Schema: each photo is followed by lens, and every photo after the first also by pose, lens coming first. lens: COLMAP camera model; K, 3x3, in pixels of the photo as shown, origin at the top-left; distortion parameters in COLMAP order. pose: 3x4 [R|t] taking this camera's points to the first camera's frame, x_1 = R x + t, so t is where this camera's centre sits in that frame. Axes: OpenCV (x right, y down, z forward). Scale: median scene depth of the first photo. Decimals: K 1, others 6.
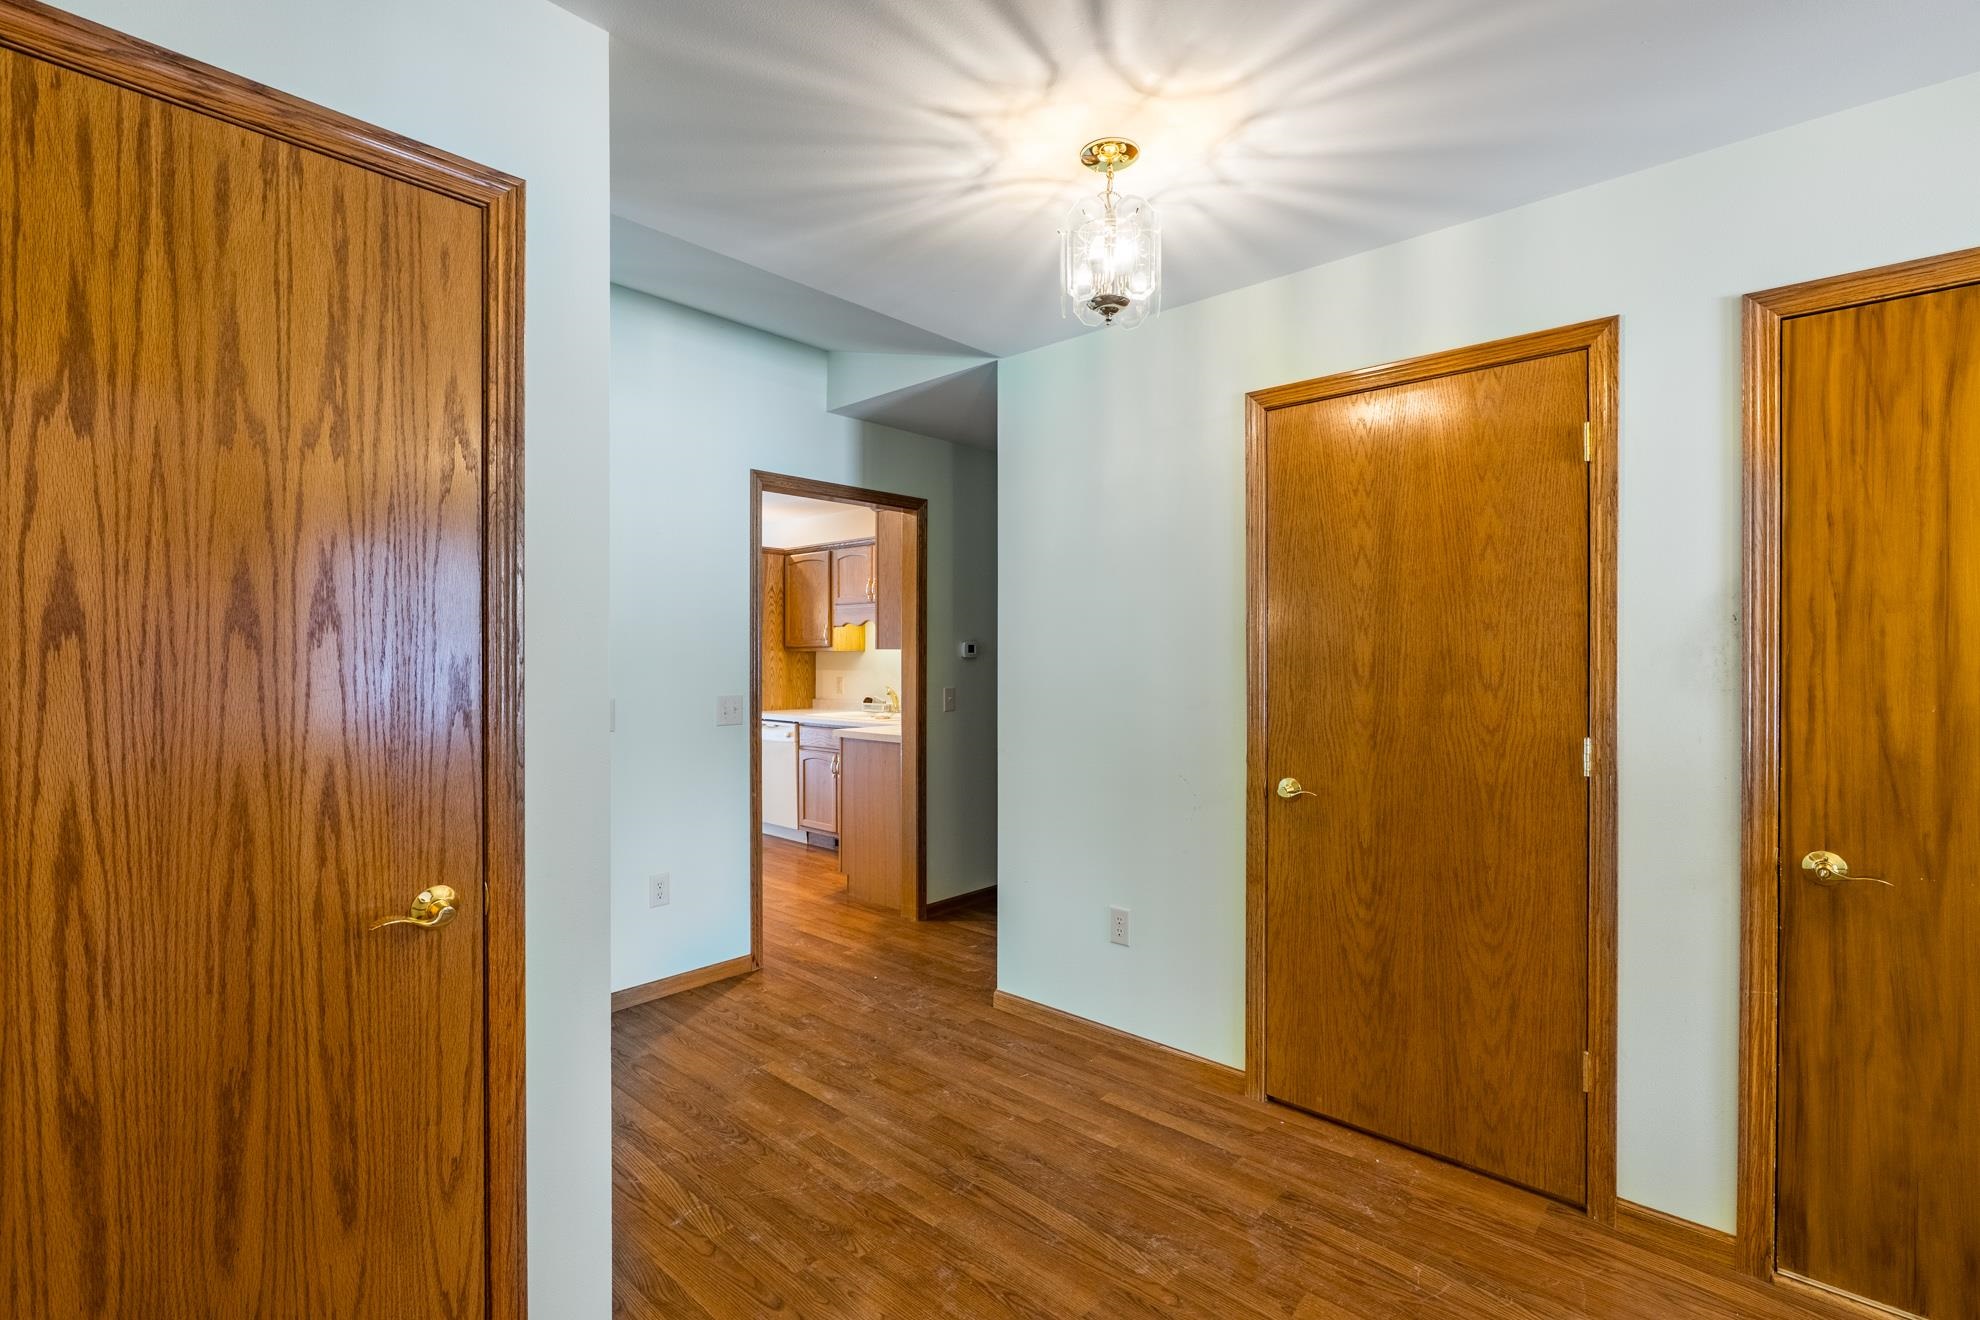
lens RADIAL K [[899.3, 0, 992.2], [0, 899.3, 656.5], [0, 0, 1]] dist [-0.011258, 0.003436]
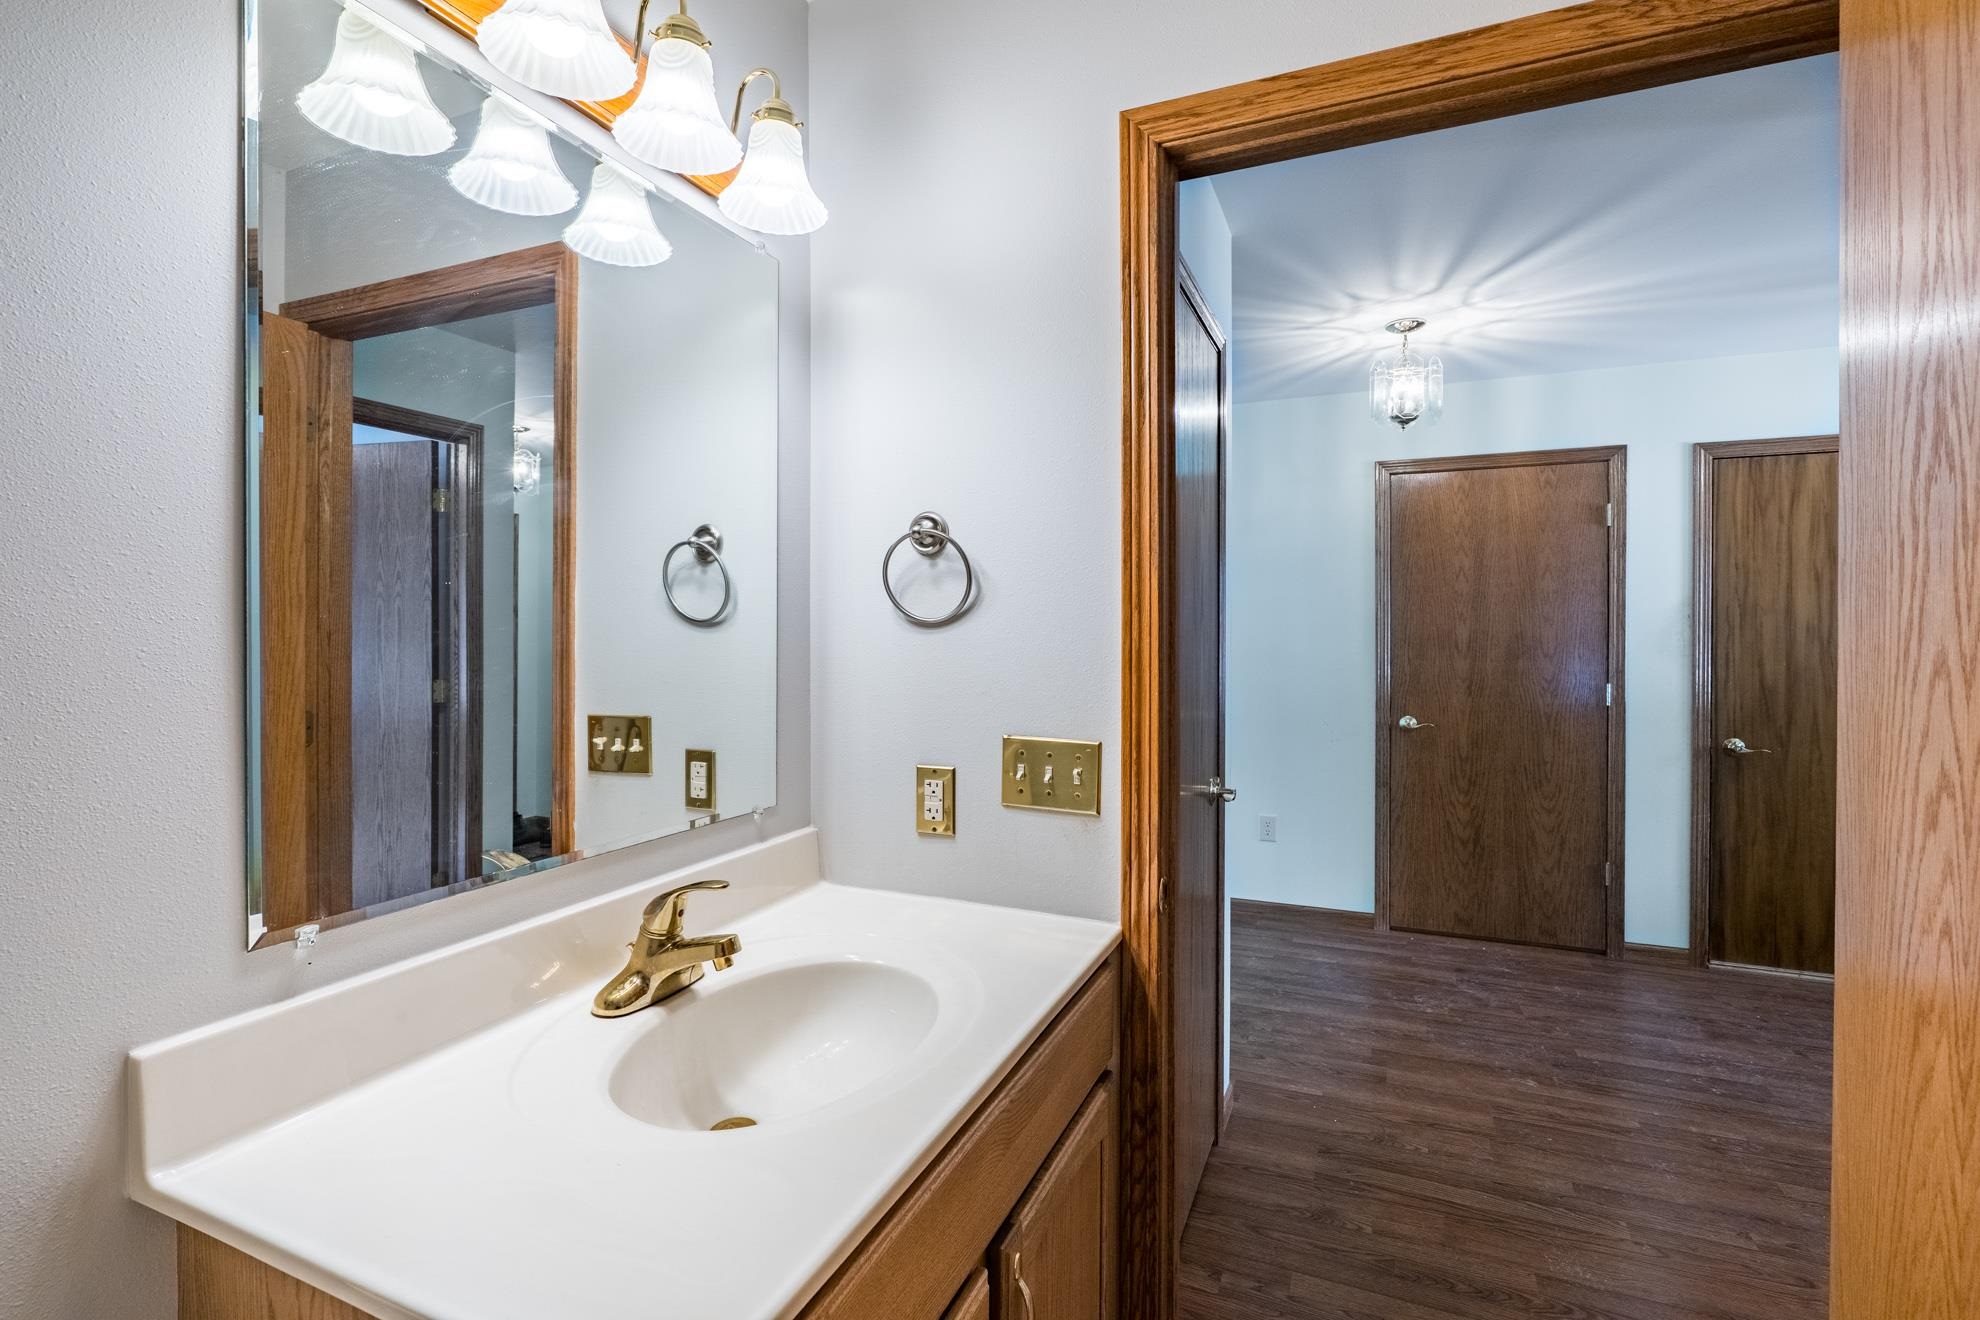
lens RADIAL K [[899.3, 0, 955.8], [0, 899.3, 642.0], [0, 0, 1]] dist [-0.011258, 0.003436]
pose [[0.951506, -0.000107, 0.307629, -1.093721], [-0.001203, 0.999991, 0.004069, 0.003694], [-0.307627, -0.004242, 0.951498, -0.275049]]
